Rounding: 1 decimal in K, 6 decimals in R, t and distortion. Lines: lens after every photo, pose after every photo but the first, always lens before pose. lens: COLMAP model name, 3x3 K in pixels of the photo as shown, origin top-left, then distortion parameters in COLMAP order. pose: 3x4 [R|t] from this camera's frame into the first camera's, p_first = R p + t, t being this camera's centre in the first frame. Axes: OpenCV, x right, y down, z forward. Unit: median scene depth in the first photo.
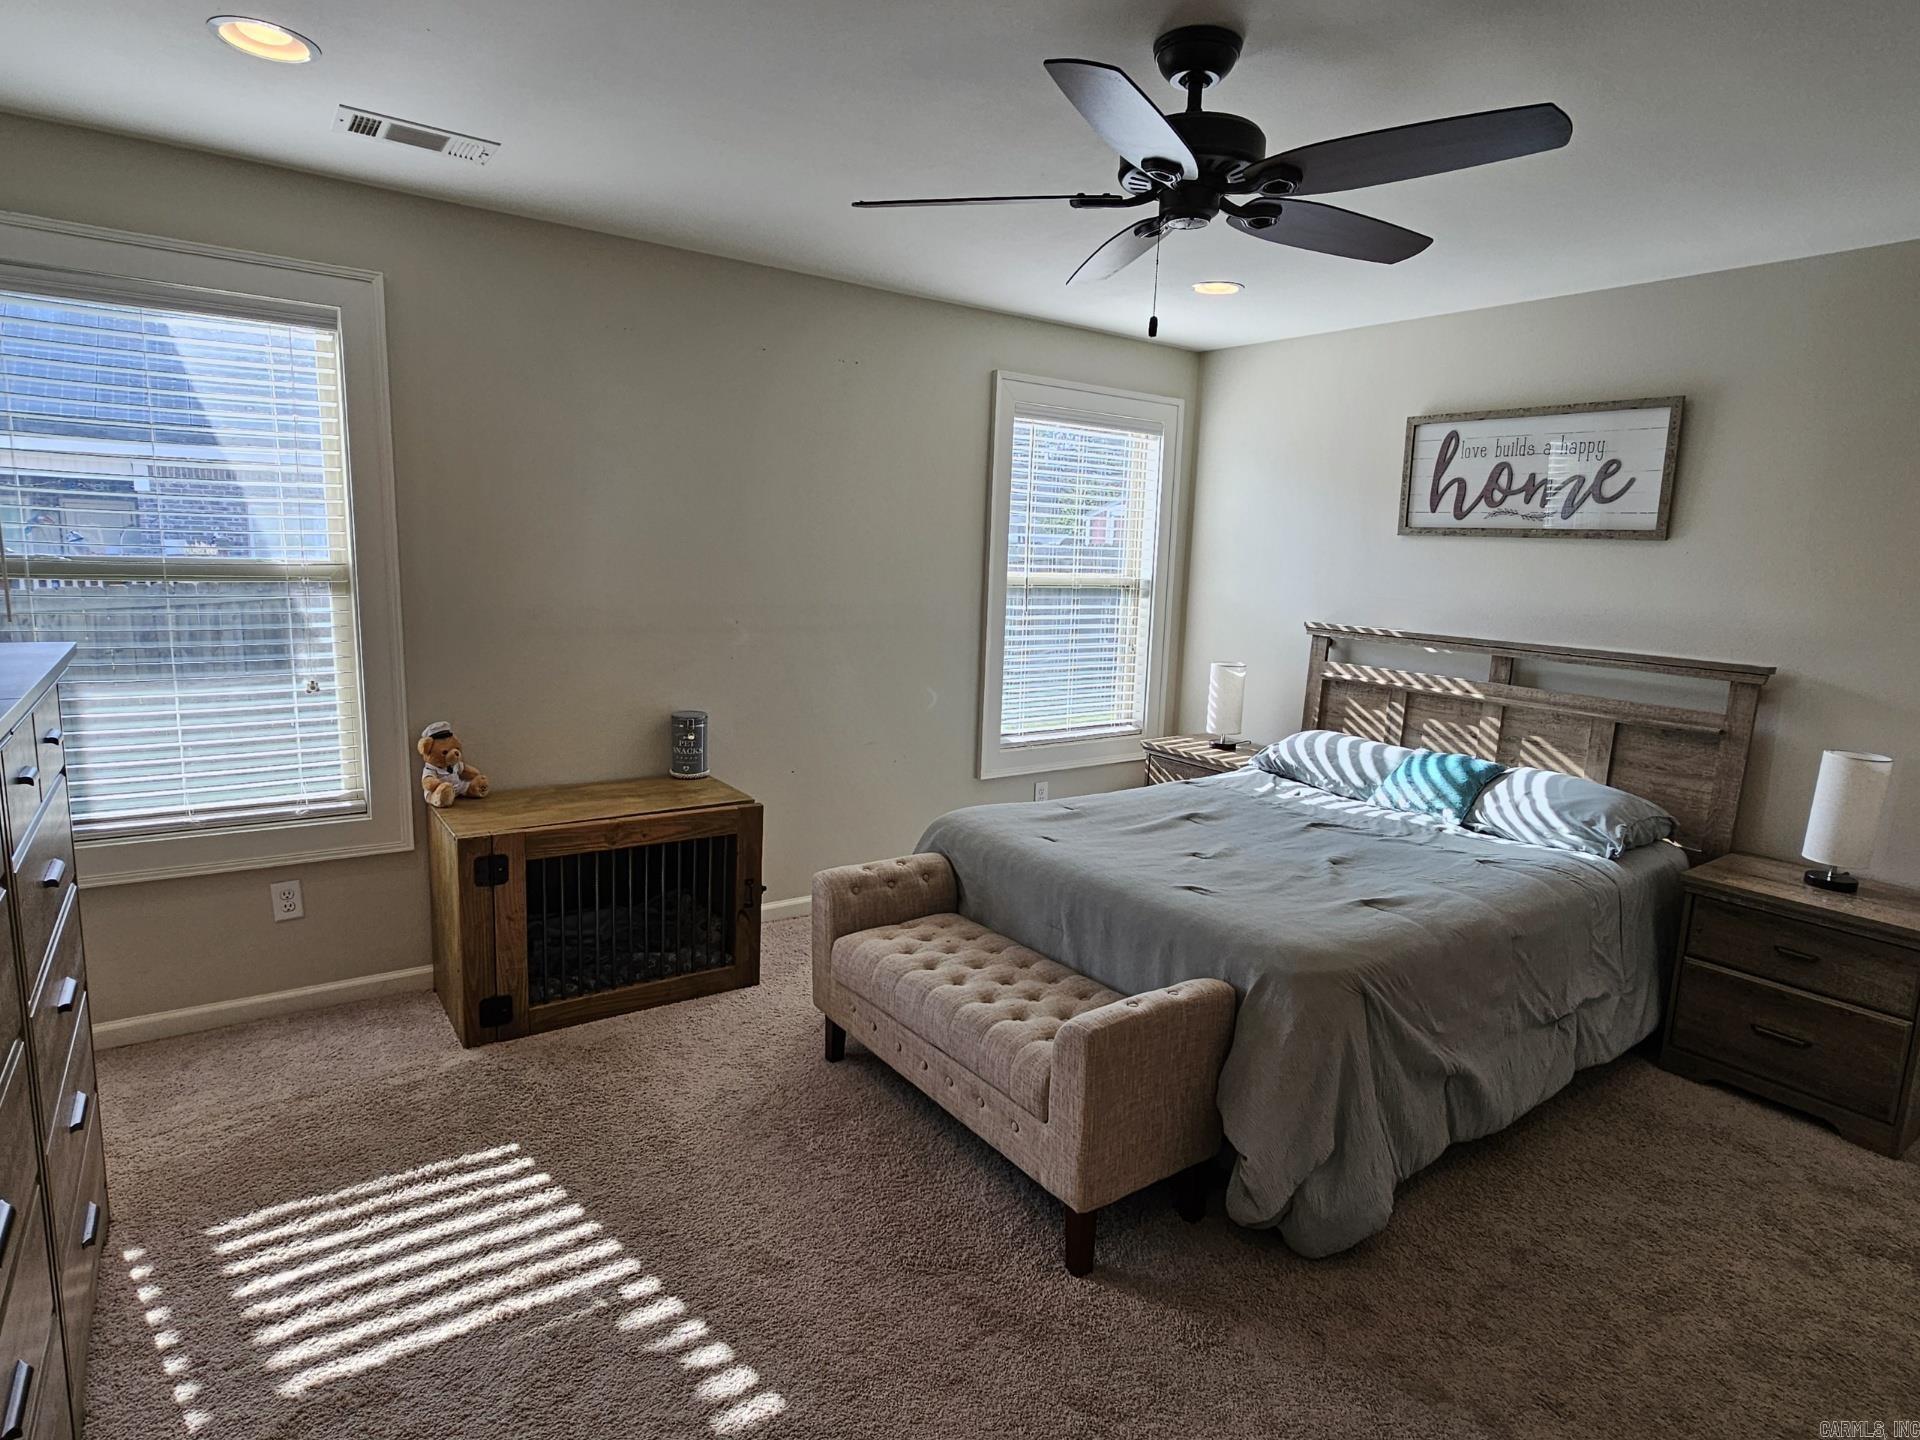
lens RADIAL K [[1050.9, 0, 947.2], [0, 1050.9, 726.3], [0, 0, 1]] dist [-0.004547, 0.000406]
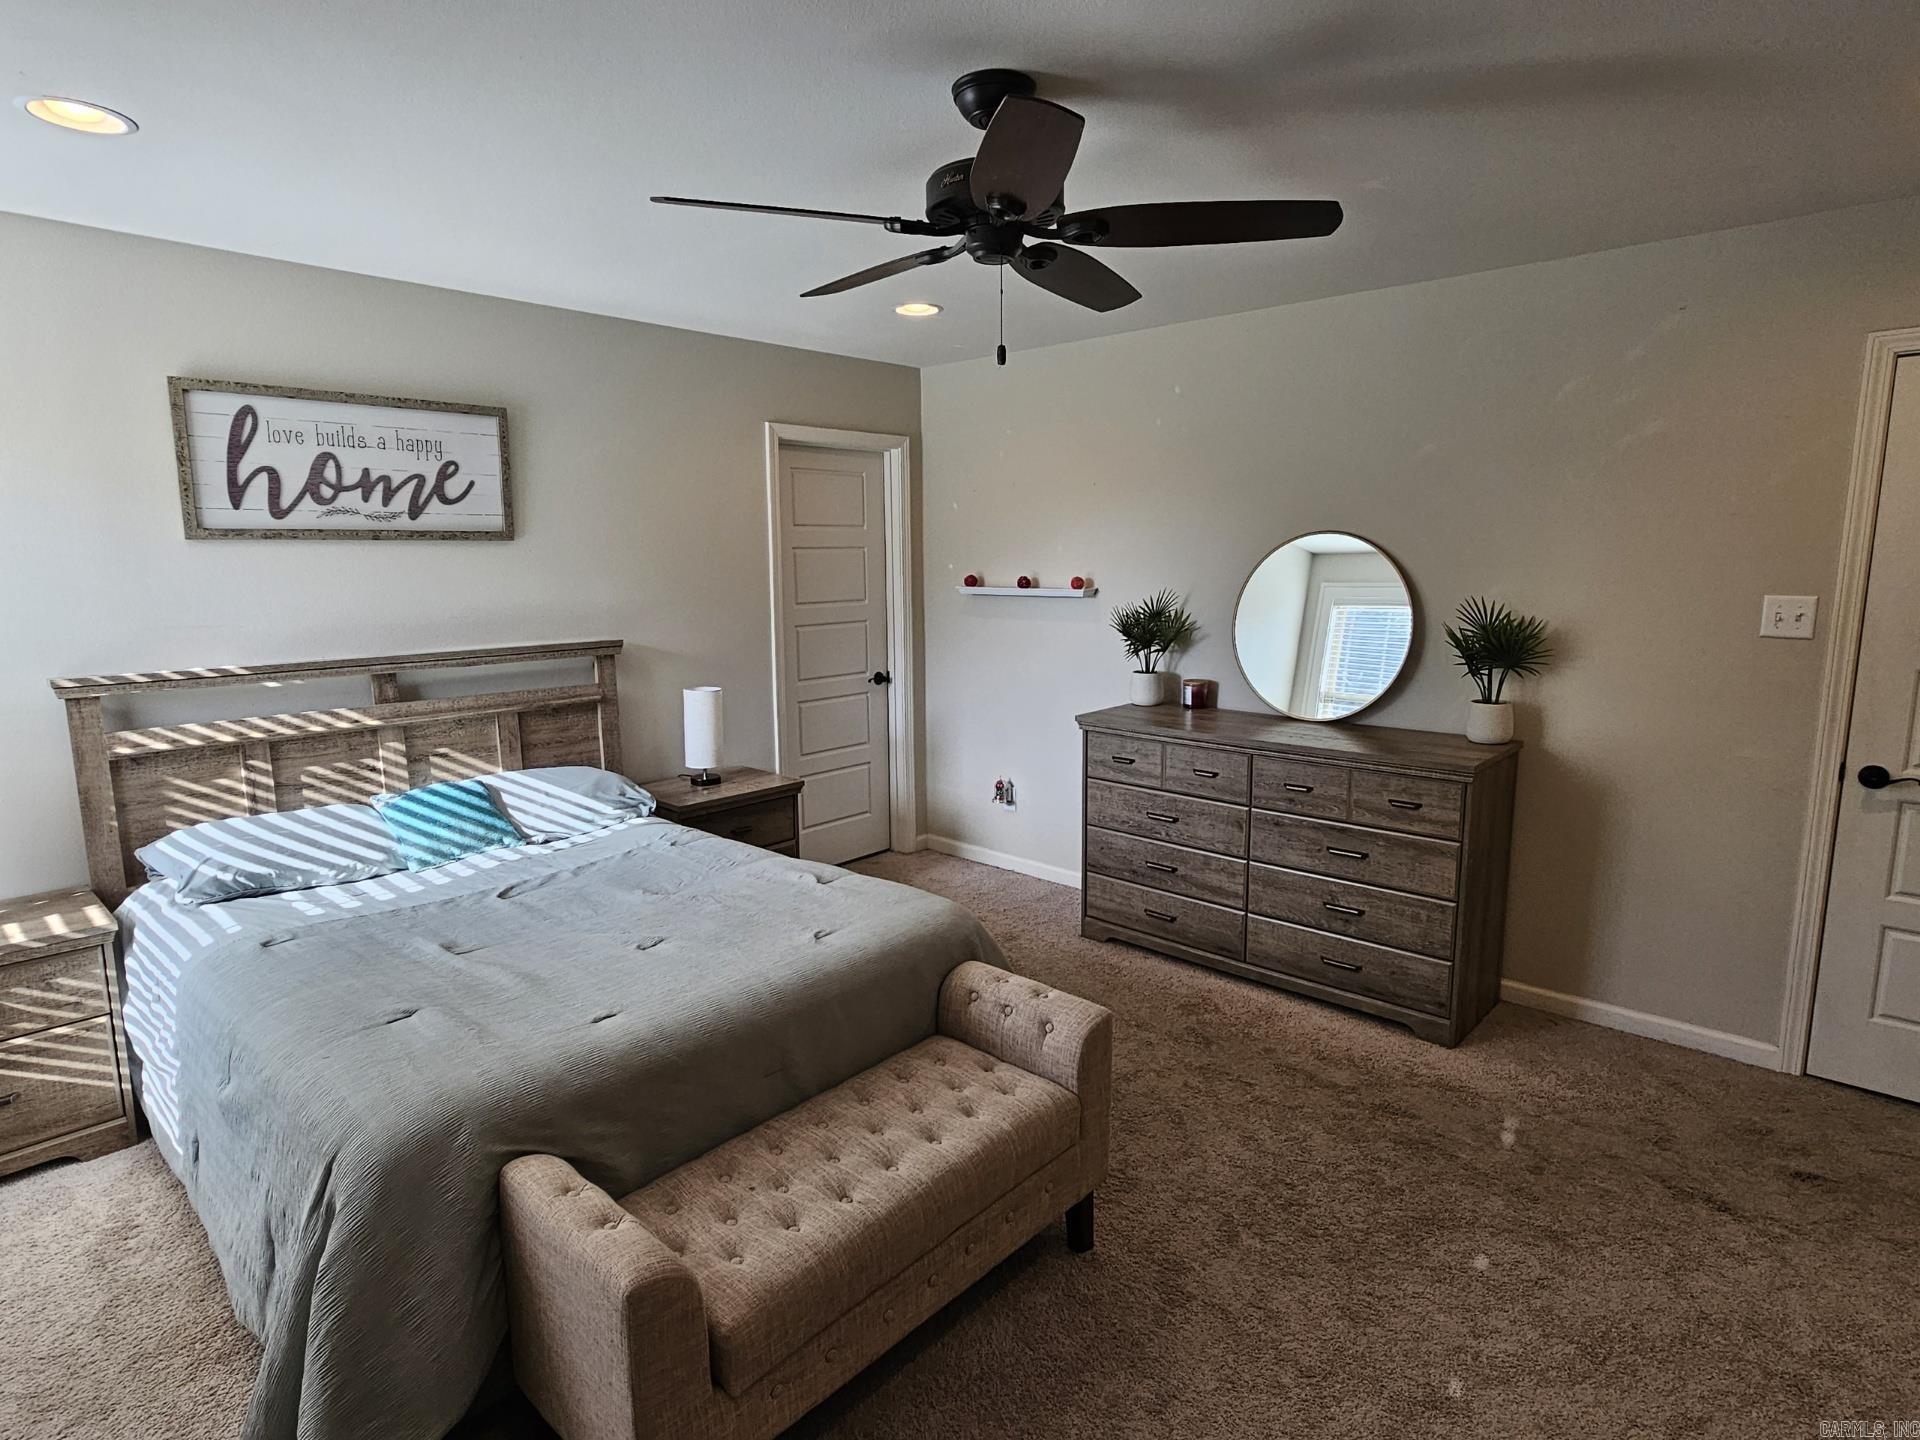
lens RADIAL K [[1050.9, 0, 948.2], [0, 1050.9, 711.1], [0, 0, 1]] dist [-0.004547, 0.000406]
pose [[-0.210357, -0.172422, 0.962300, -0.425255], [0.176892, 0.961364, 0.210923, -0.136774], [-0.961488, 0.214593, -0.171730, 0.689546]]
